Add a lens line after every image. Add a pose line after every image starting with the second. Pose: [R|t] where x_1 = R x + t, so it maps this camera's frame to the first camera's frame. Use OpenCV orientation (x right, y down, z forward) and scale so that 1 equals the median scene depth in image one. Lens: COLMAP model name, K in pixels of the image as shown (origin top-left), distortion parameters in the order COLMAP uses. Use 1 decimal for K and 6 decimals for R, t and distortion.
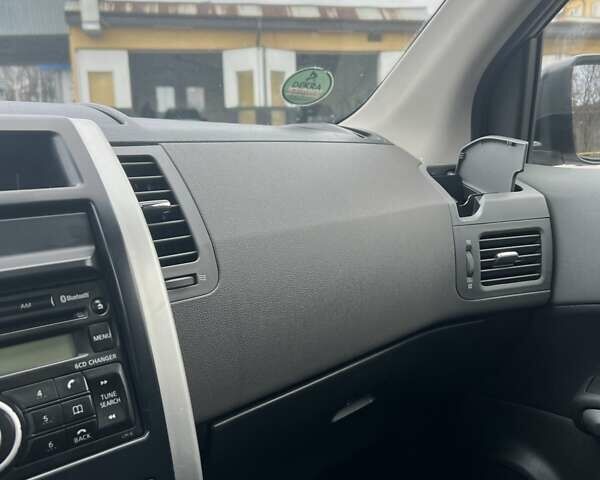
lens RADIAL K [[602.9, 0, 300.0], [0, 602.9, 240.0], [0, 0, 1]] dist [0.012056, 0.004404]
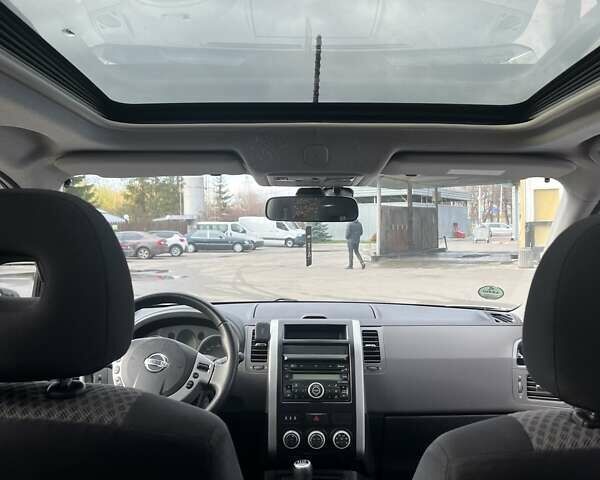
lens RADIAL K [[602.9, 0, 300.0], [0, 602.9, 240.0], [0, 0, 1]] dist [0.012056, 0.004404]
pose [[0.753088, 0.019305, -0.657637, 2.055225], [-0.132514, 0.983535, -0.122876, -0.205303], [0.644437, 0.179682, 0.743247, -2.356523]]
